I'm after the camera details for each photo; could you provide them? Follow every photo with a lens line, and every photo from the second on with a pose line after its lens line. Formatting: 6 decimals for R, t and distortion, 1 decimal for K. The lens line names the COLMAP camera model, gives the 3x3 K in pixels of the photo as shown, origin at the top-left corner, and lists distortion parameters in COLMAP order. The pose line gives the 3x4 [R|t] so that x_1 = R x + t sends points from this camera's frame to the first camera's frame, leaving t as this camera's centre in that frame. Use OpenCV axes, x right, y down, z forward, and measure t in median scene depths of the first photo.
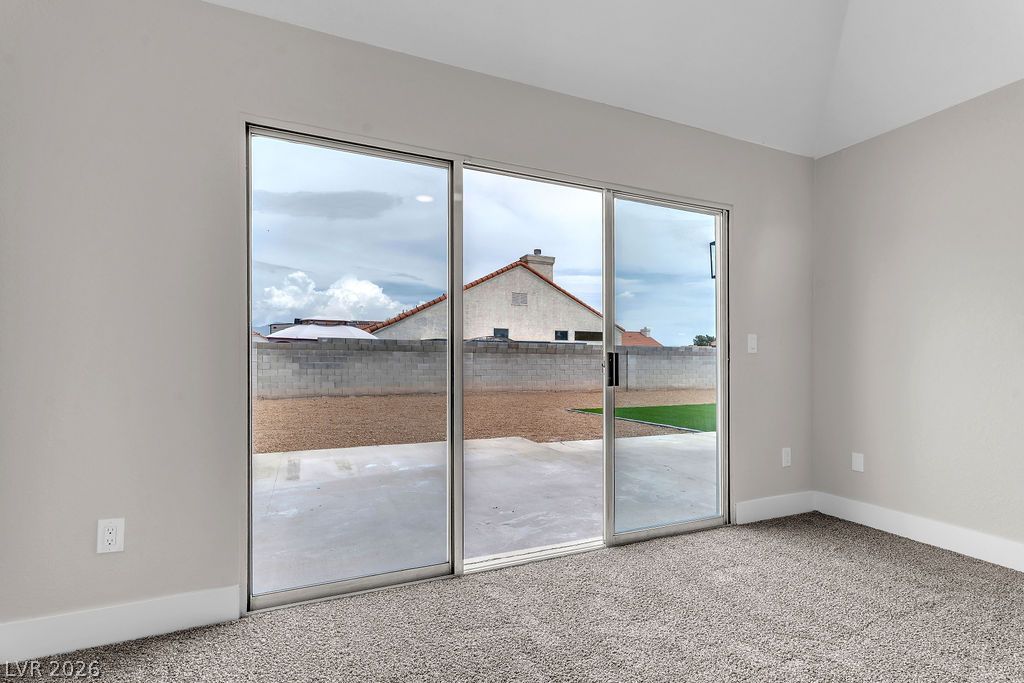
lens RADIAL K [[460.3, 0, 507.5], [0, 460.3, 355.4], [0, 0, 1]] dist [-0.002035, -0.000313]
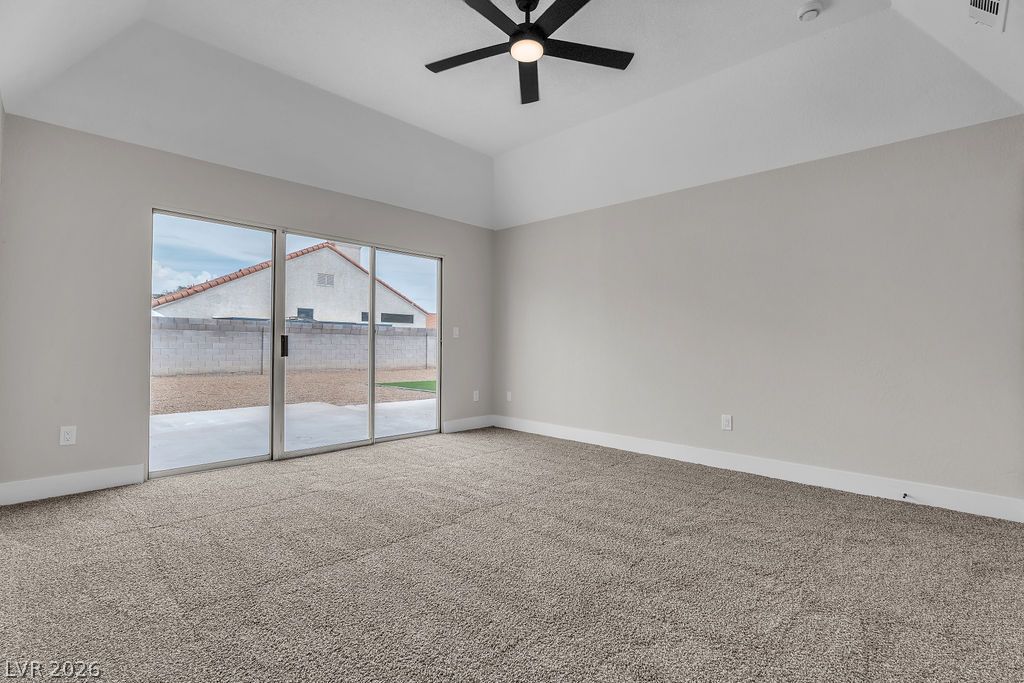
lens RADIAL K [[460.3, 0, 503.3], [0, 460.3, 336.7], [0, 0, 1]] dist [-0.002035, -0.000313]
pose [[0.923910, 0.012074, 0.382420, 0.002797], [-0.012575, 0.999920, -0.001190, -0.001871], [-0.382404, -0.003710, 0.923988, -0.145667]]
